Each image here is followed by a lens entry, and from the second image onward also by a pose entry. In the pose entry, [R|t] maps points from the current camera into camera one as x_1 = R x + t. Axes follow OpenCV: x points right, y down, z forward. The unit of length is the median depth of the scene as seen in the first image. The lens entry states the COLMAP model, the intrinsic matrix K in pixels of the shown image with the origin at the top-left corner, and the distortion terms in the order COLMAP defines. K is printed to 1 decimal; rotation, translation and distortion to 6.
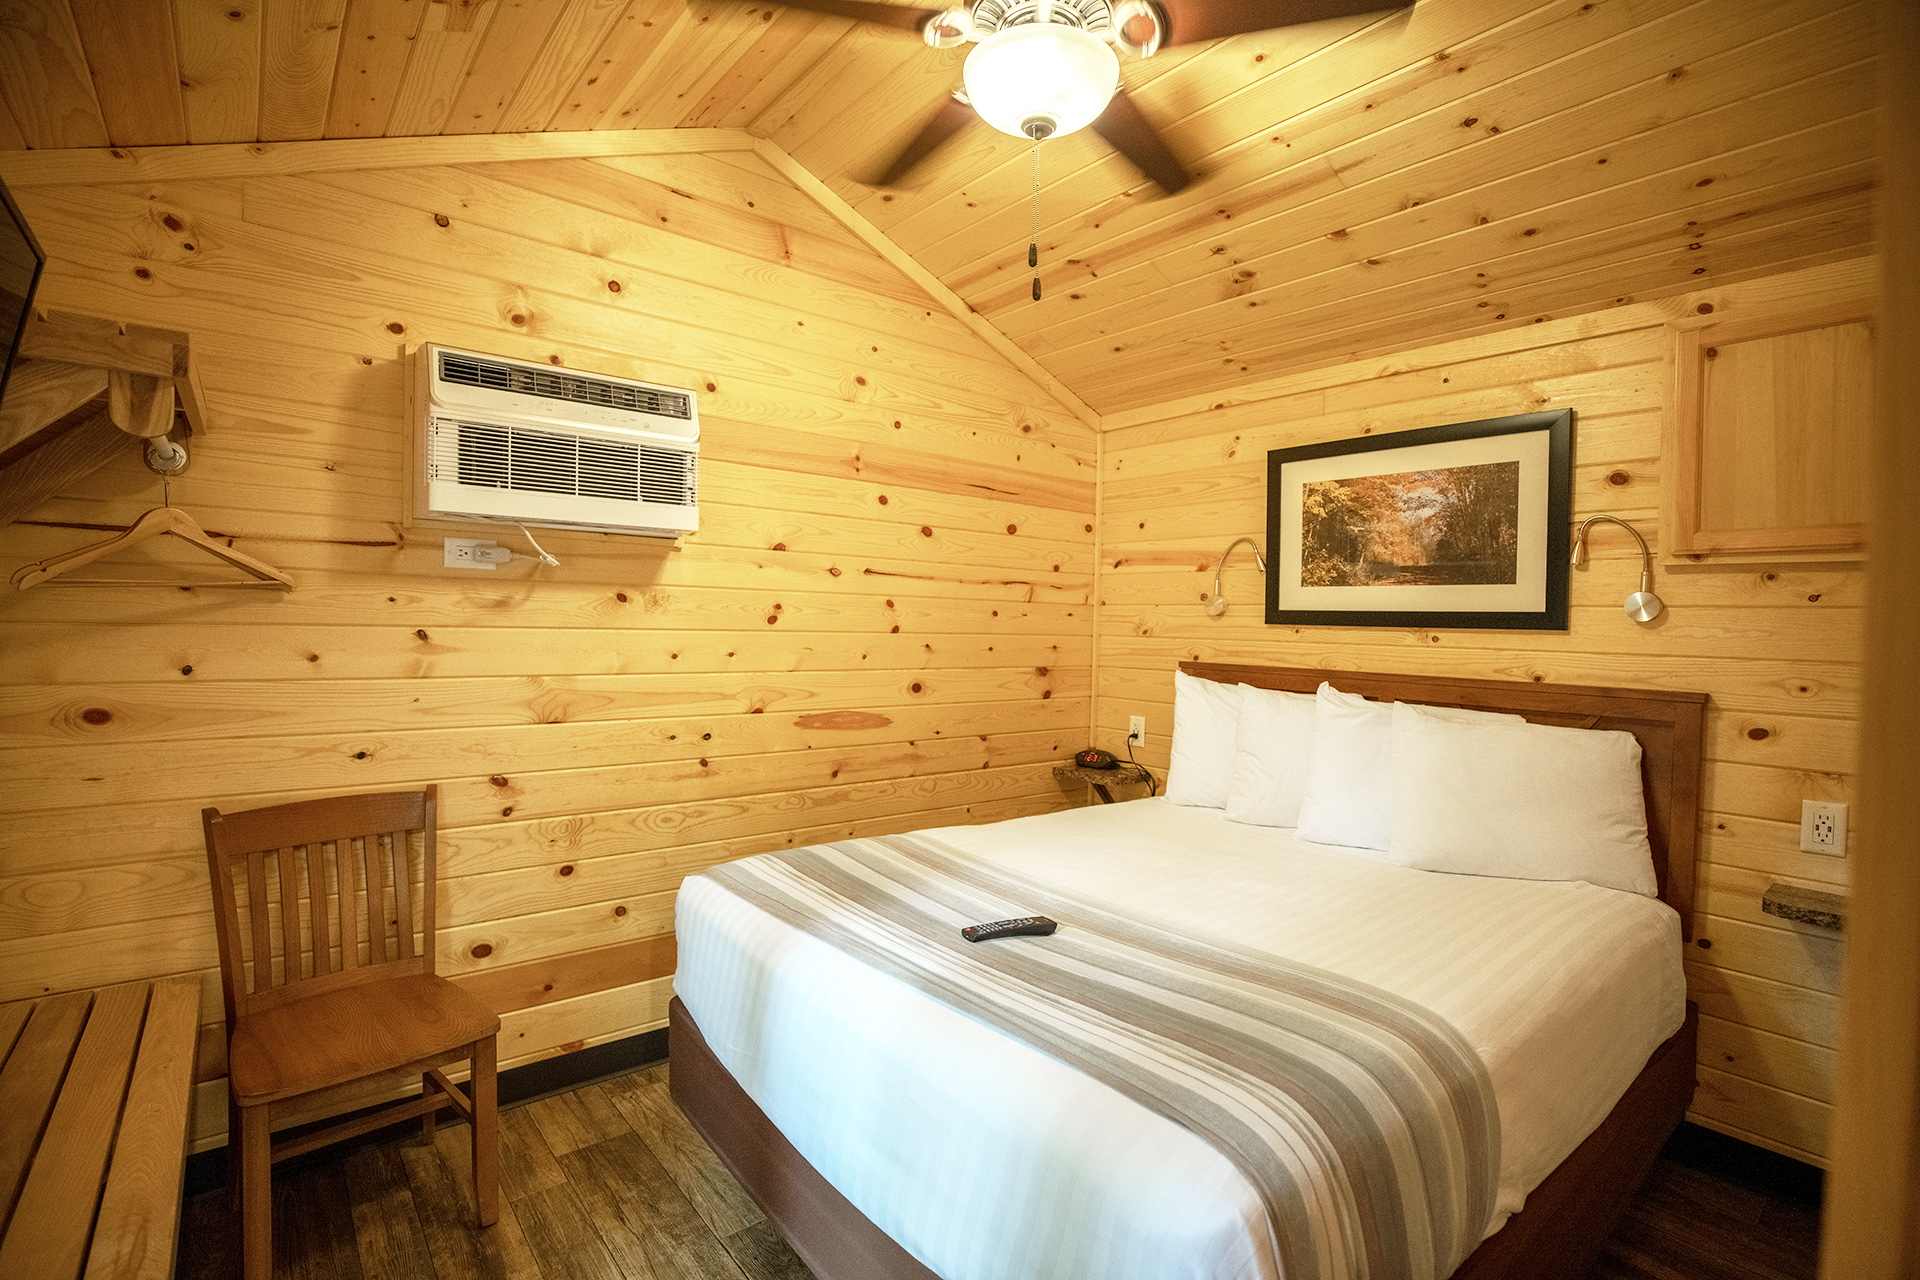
lens RADIAL K [[883.7, 0, 956.4], [0, 883.7, 636.2], [0, 0, 1]] dist [-0.023815, 0.004575]
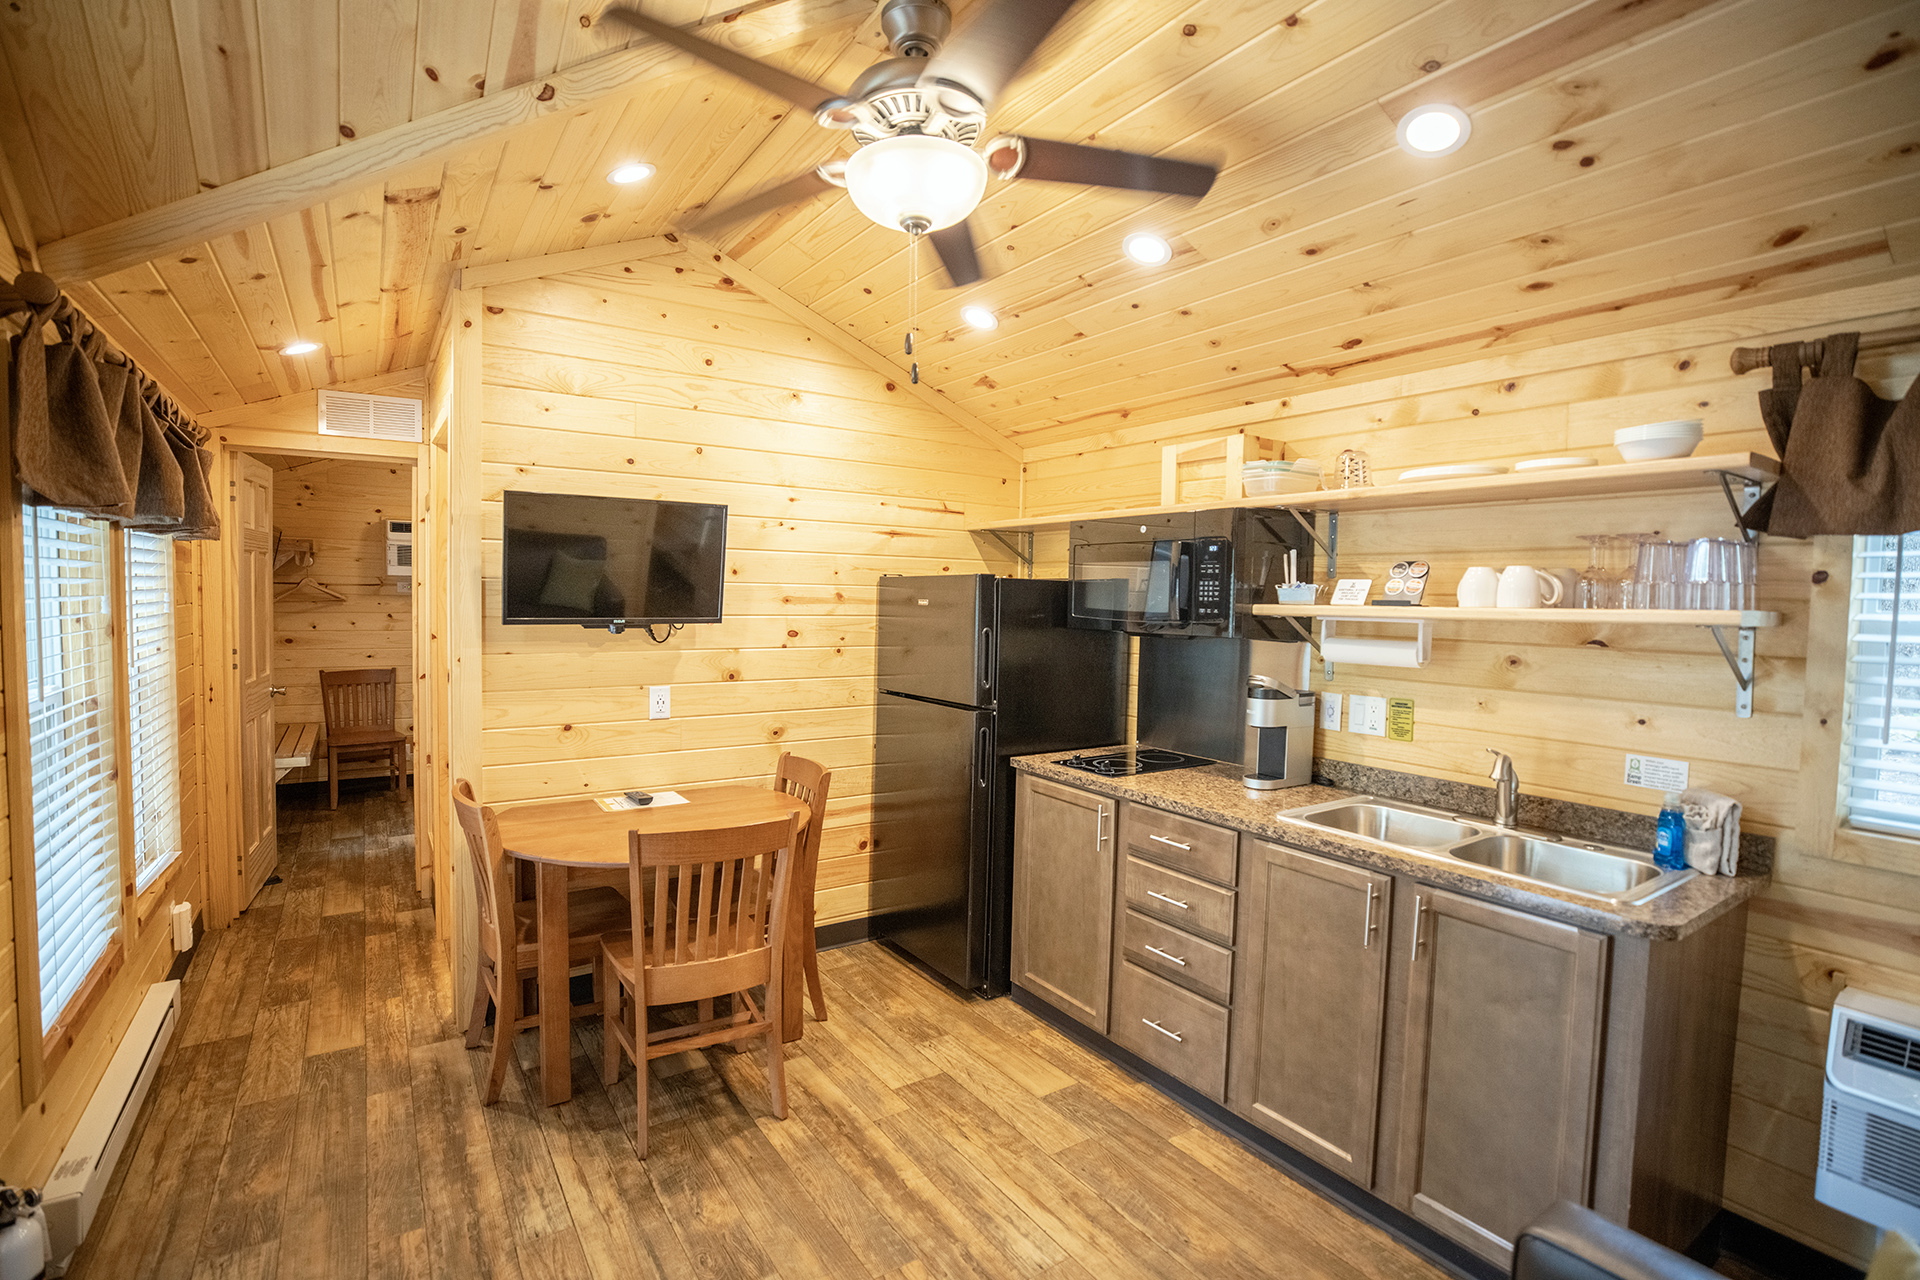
lens RADIAL K [[883.7, 0, 953.9], [0, 883.7, 643.0], [0, 0, 1]] dist [-0.023815, 0.004575]
pose [[0.995400, 0.015747, -0.094500, 0.582667], [-0.012056, 0.999147, 0.039501, -0.018910], [0.095042, -0.038180, 0.994741, -0.652981]]
